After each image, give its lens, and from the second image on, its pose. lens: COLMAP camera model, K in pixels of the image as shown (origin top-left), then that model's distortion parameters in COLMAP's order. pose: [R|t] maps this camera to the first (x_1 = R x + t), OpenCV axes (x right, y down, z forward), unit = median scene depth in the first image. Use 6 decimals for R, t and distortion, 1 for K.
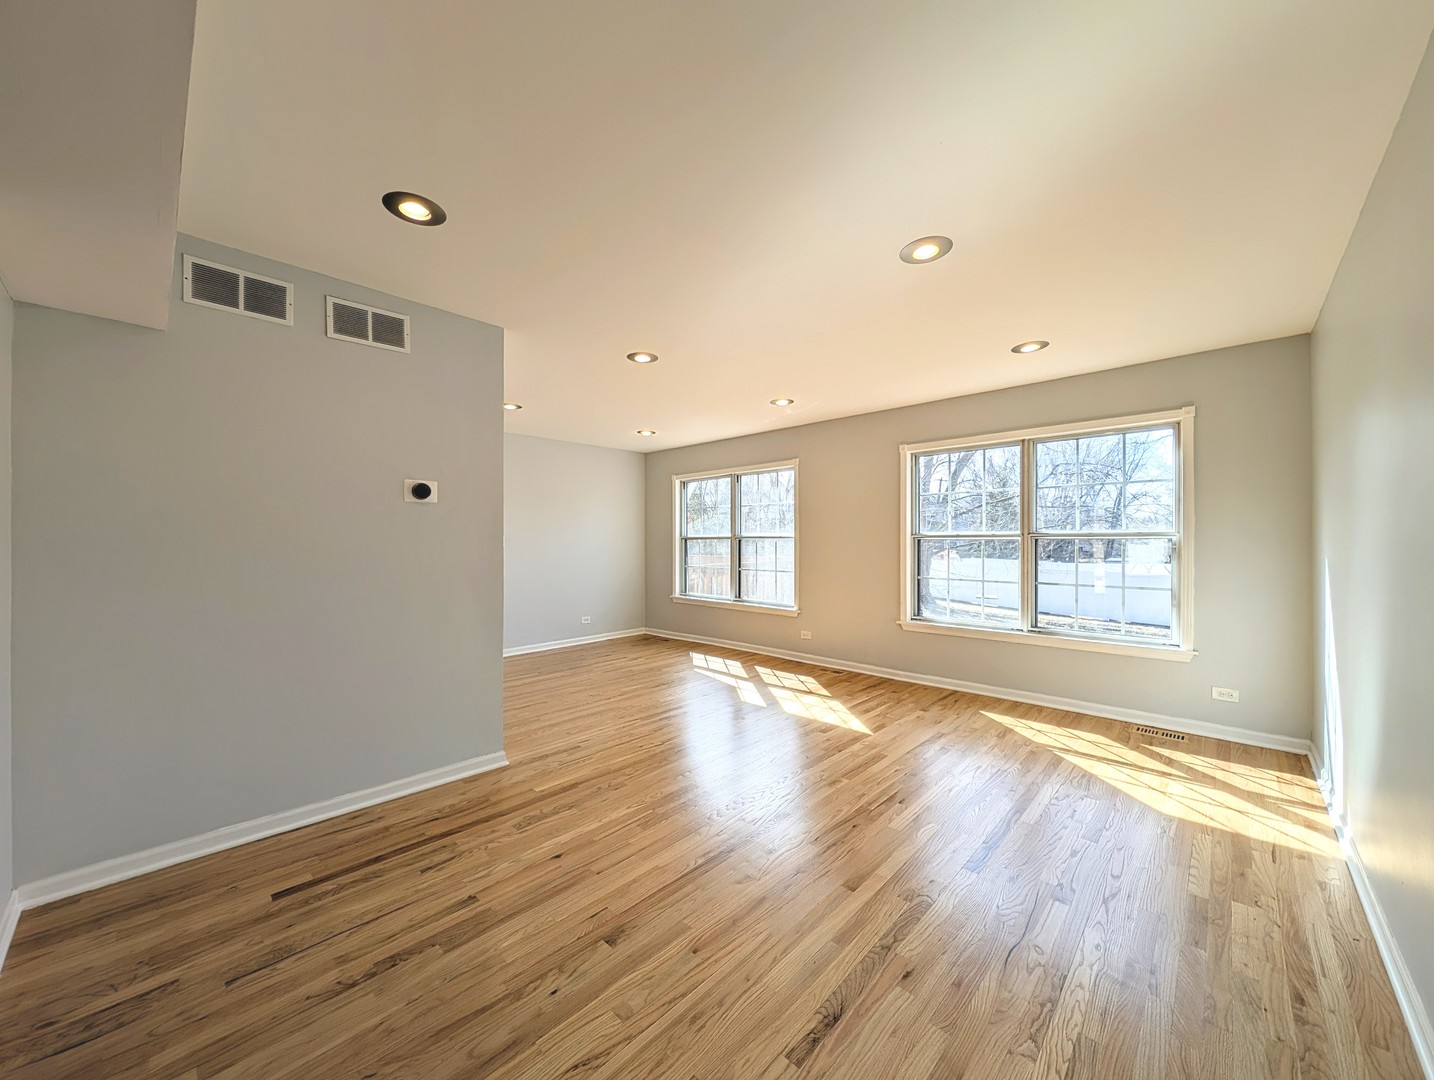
lens RADIAL K [[535.9, 0, 723.1], [0, 535.9, 540.6], [0, 0, 1]] dist [0.007166, -0.001586]
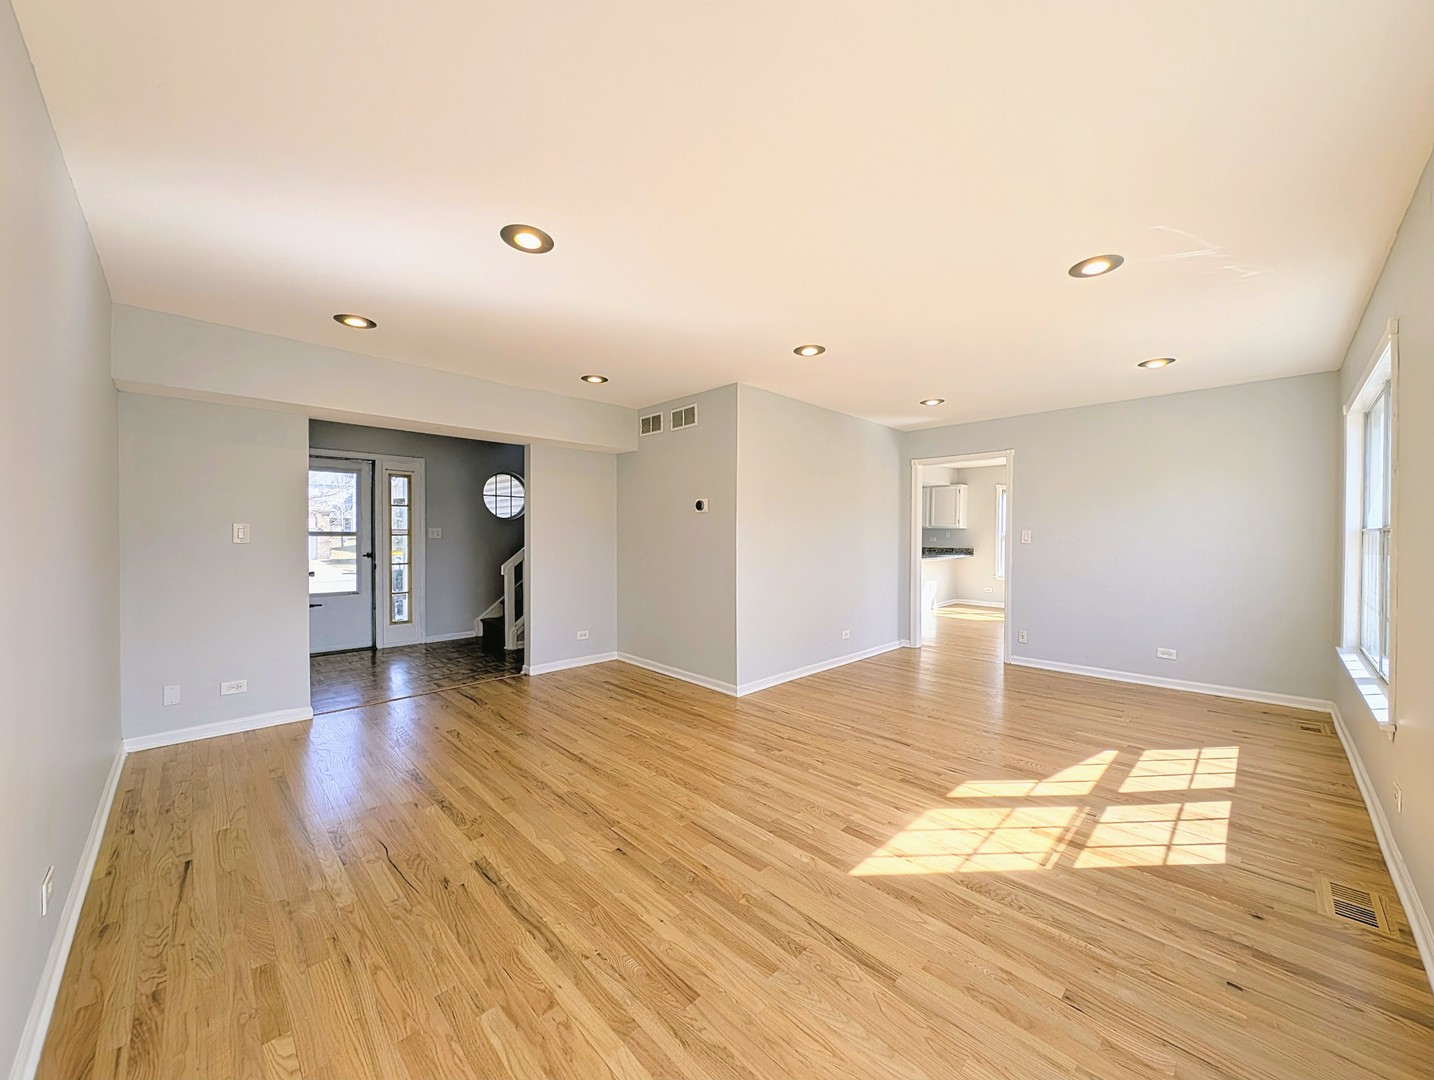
lens RADIAL K [[535.9, 0, 722.2], [0, 535.9, 542.6], [0, 0, 1]] dist [0.007166, -0.001586]
pose [[-0.033713, 0.016716, -0.999292, 0.965771], [-0.004008, 0.999850, 0.016861, -0.005059], [0.999424, 0.004573, -0.033641, 0.994125]]
